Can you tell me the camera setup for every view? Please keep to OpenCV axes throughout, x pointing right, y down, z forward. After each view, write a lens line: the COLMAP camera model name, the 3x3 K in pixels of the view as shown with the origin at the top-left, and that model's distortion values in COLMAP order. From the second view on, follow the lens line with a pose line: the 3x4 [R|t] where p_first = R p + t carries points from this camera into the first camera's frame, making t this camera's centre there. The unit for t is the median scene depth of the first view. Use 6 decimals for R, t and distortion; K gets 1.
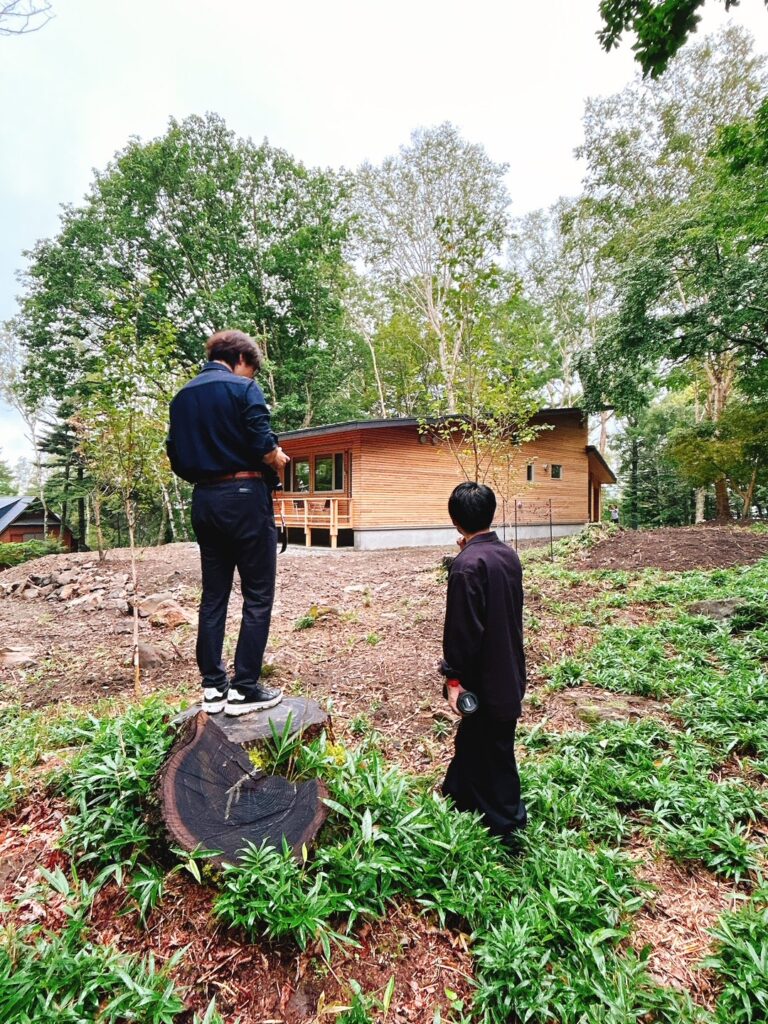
lens RADIAL K [[602.3, 0, 384.0], [0, 602.3, 512.0], [0, 0, 1]] dist [0.000264, 0.000044]
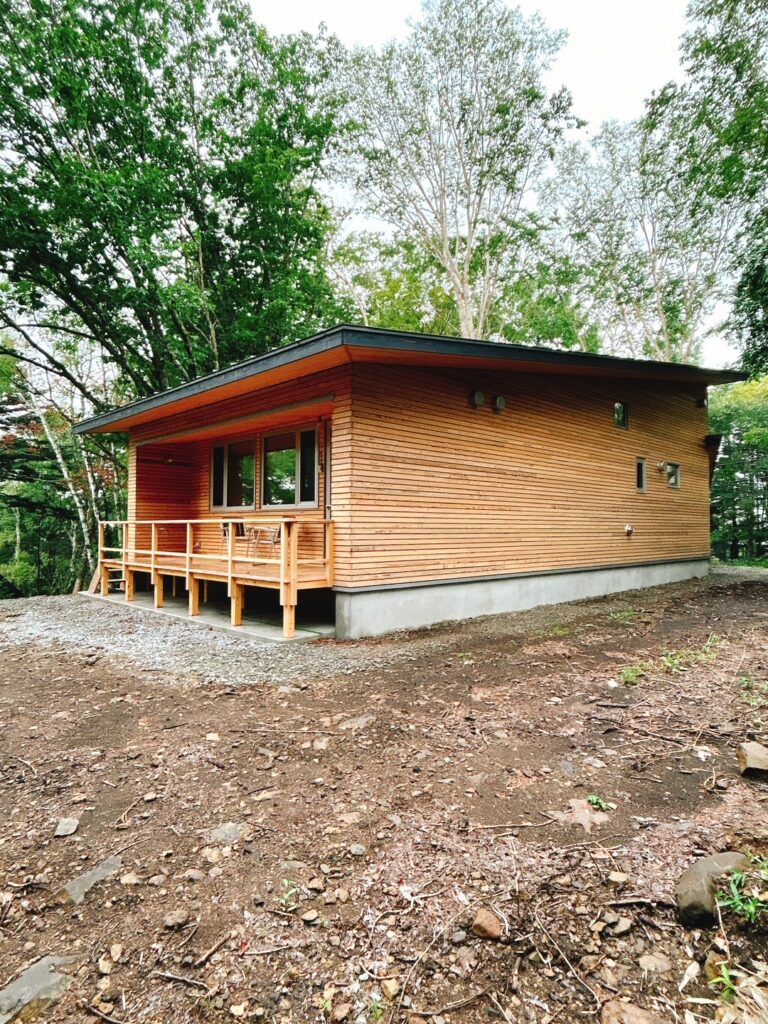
lens RADIAL K [[602.3, 0, 384.0], [0, 602.3, 512.0], [0, 0, 1]] dist [0.000264, 0.000044]
pose [[0.999814, -0.000233, 0.019262, -0.020009], [0.000905, 0.999392, -0.034856, -0.010522], [-0.019242, 0.034867, 0.999207, 0.492307]]
